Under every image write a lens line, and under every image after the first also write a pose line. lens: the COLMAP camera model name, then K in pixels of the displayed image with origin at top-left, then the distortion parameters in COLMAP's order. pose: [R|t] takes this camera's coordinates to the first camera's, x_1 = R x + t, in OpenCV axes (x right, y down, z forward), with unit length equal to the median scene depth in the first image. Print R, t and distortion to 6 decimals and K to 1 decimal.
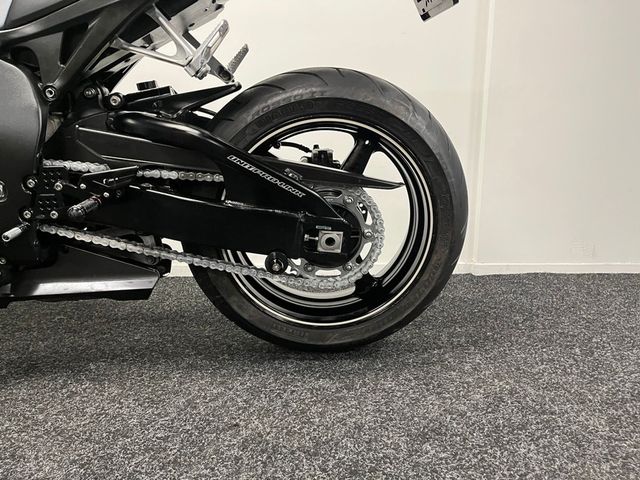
lens RADIAL K [[478.0, 0, 318.6], [0, 478.0, 245.2], [0, 0, 1]] dist [0.074701, -0.087489]
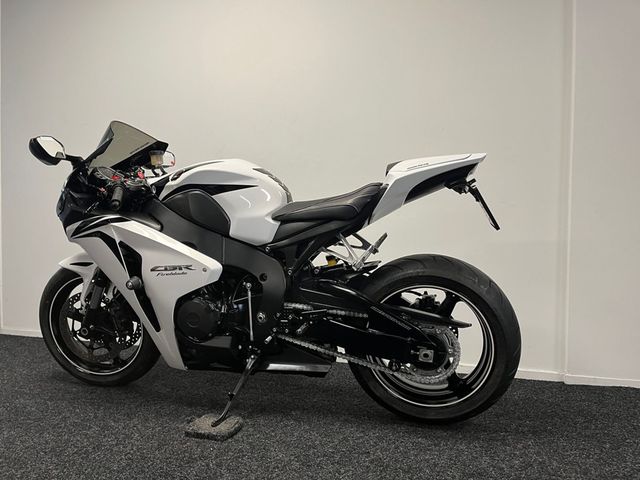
lens RADIAL K [[478.0, 0, 318.6], [0, 478.0, 245.2], [0, 0, 1]] dist [0.074701, -0.087489]
pose [[0.950335, 0.015347, -0.310849, 0.187066], [-0.066131, 0.985933, -0.153500, -0.106240], [0.304120, 0.166433, 0.937982, -0.826864]]
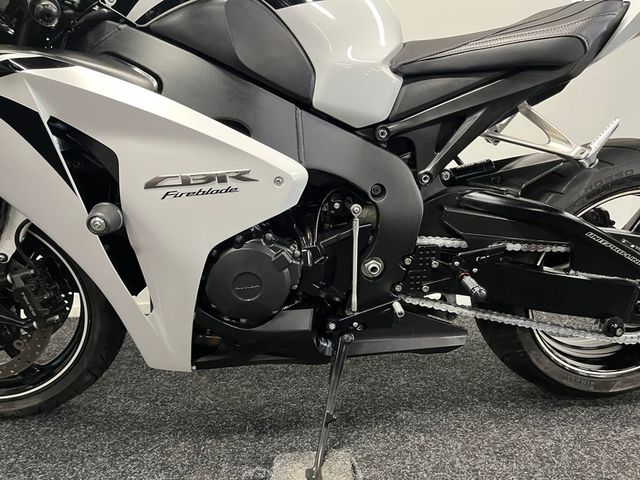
lens RADIAL K [[478.0, 0, 318.6], [0, 478.0, 245.2], [0, 0, 1]] dist [0.074701, -0.087489]
pose [[0.999735, -0.015056, 0.017433, -0.727621], [0.014820, 0.999798, 0.013568, -0.162480], [-0.017634, -0.013306, 0.999756, -0.074444]]
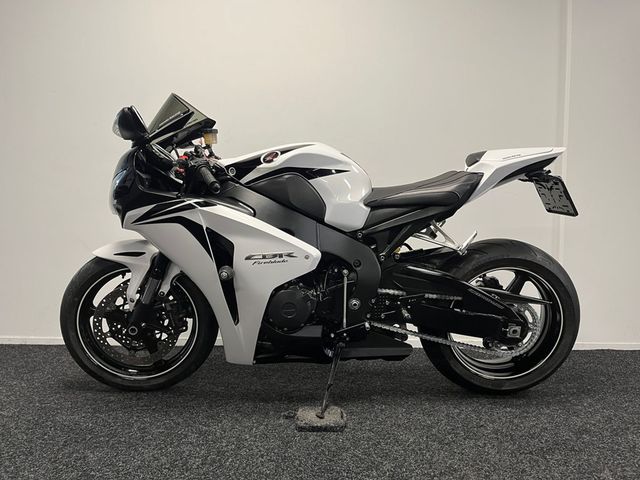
lens RADIAL K [[478.0, 0, 318.6], [0, 478.0, 245.2], [0, 0, 1]] dist [0.074701, -0.087489]
pose [[0.999623, 0.010429, -0.025394, -0.694622], [-0.013953, 0.989653, -0.142801, -0.060945], [0.023642, 0.143102, 0.989426, -0.959092]]
